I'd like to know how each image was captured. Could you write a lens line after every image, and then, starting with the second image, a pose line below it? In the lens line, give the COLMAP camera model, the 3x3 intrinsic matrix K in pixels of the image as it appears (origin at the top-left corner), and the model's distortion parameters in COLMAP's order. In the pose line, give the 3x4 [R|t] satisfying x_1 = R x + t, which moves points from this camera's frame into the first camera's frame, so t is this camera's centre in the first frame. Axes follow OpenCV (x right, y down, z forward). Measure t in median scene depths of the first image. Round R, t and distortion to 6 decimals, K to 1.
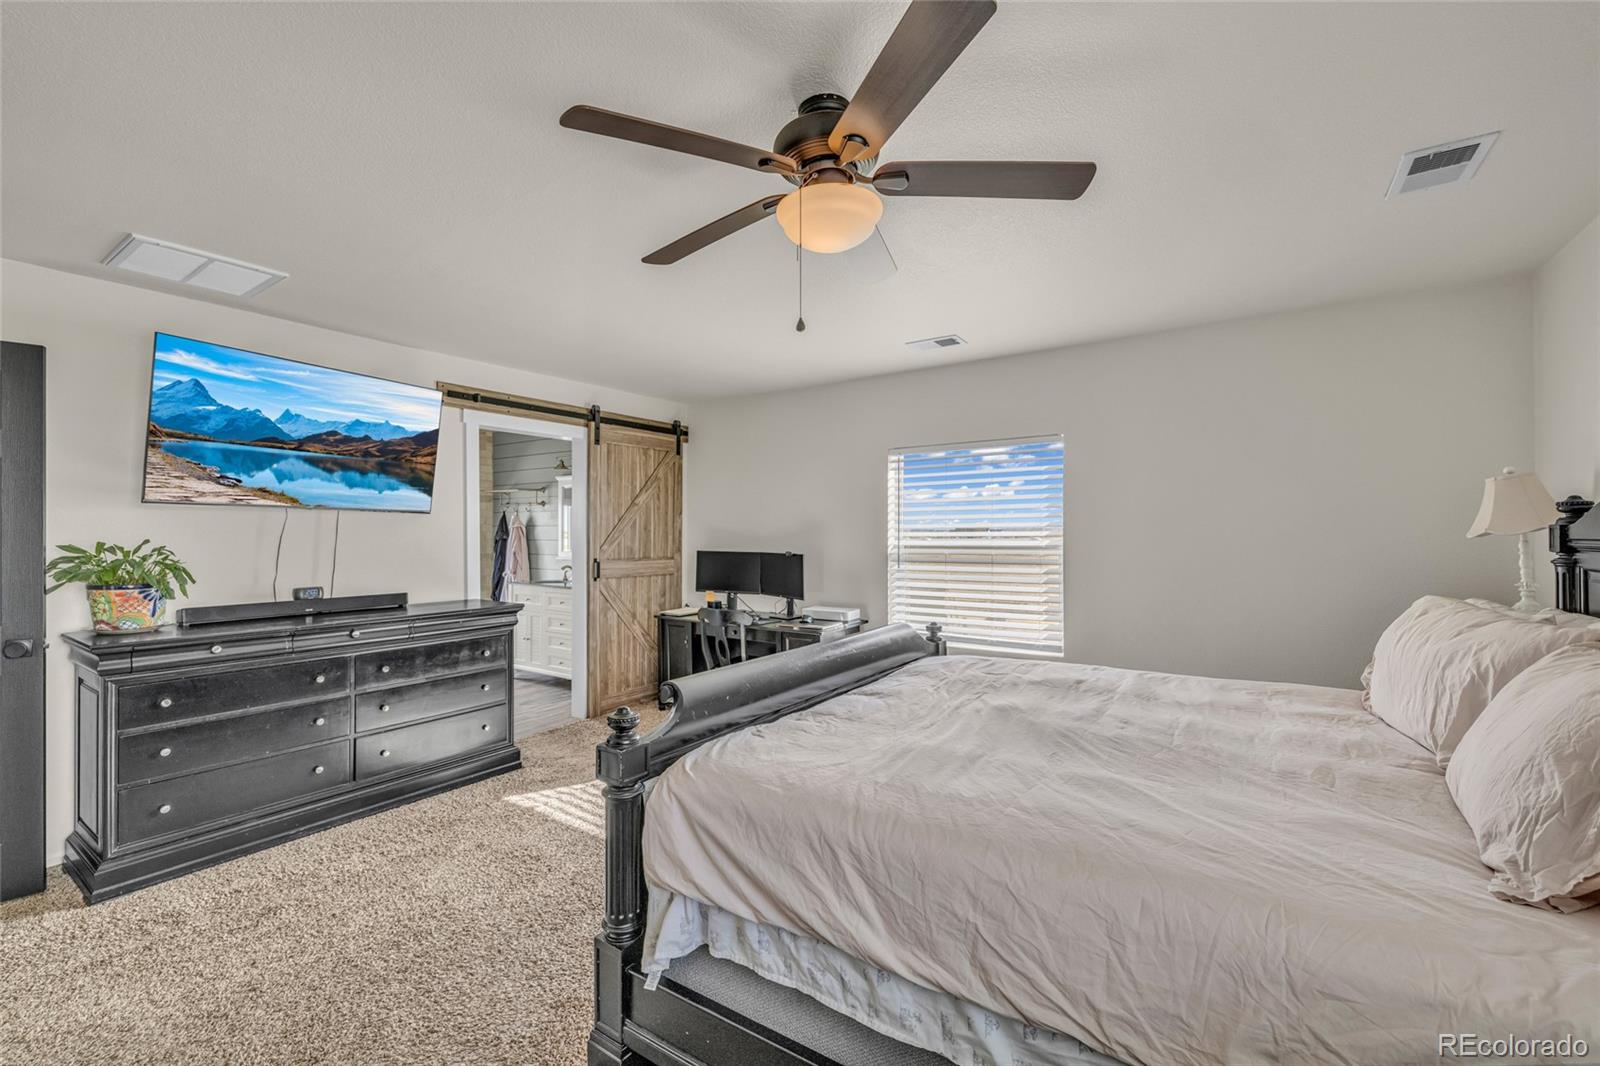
lens RADIAL K [[673.3, 0, 806.3], [0, 673.3, 526.6], [0, 0, 1]] dist [0.001769, -0.000985]
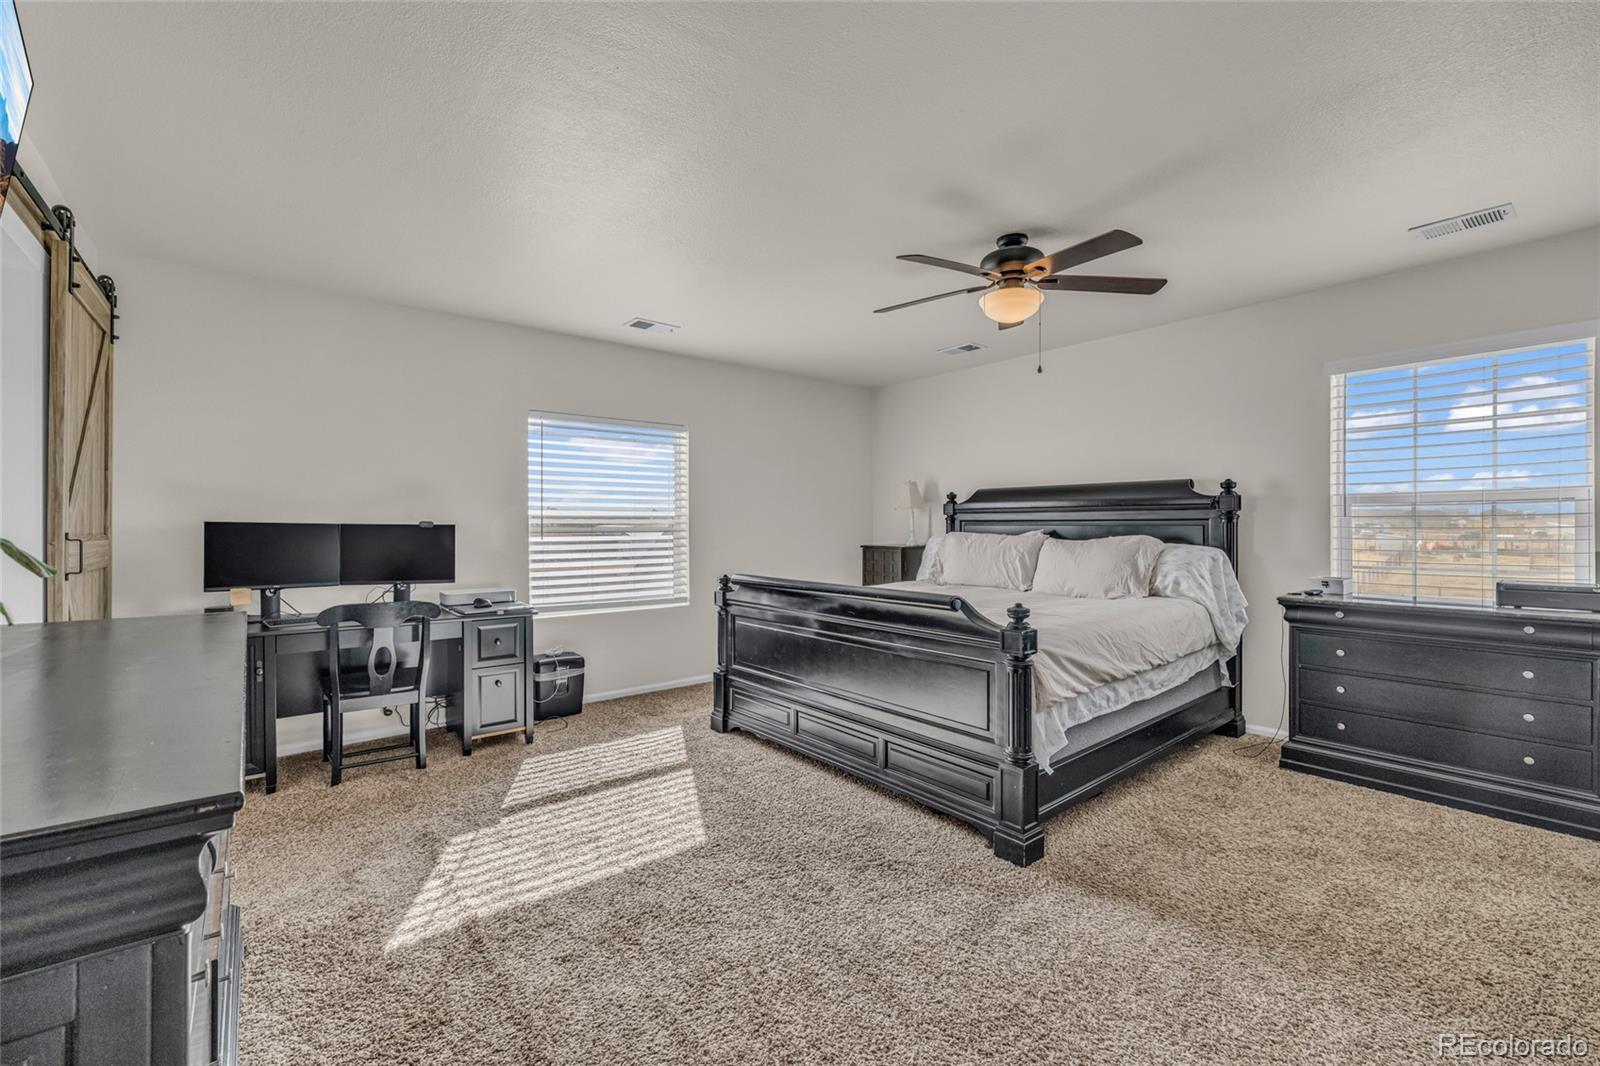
lens RADIAL K [[673.3, 0, 810.0], [0, 673.3, 532.3], [0, 0, 1]] dist [0.001769, -0.000985]
pose [[0.270713, -0.005190, 0.962646, -0.733225], [-0.008207, 0.999937, 0.007699, 0.045536], [-0.962625, -0.009985, 0.270653, 0.433302]]
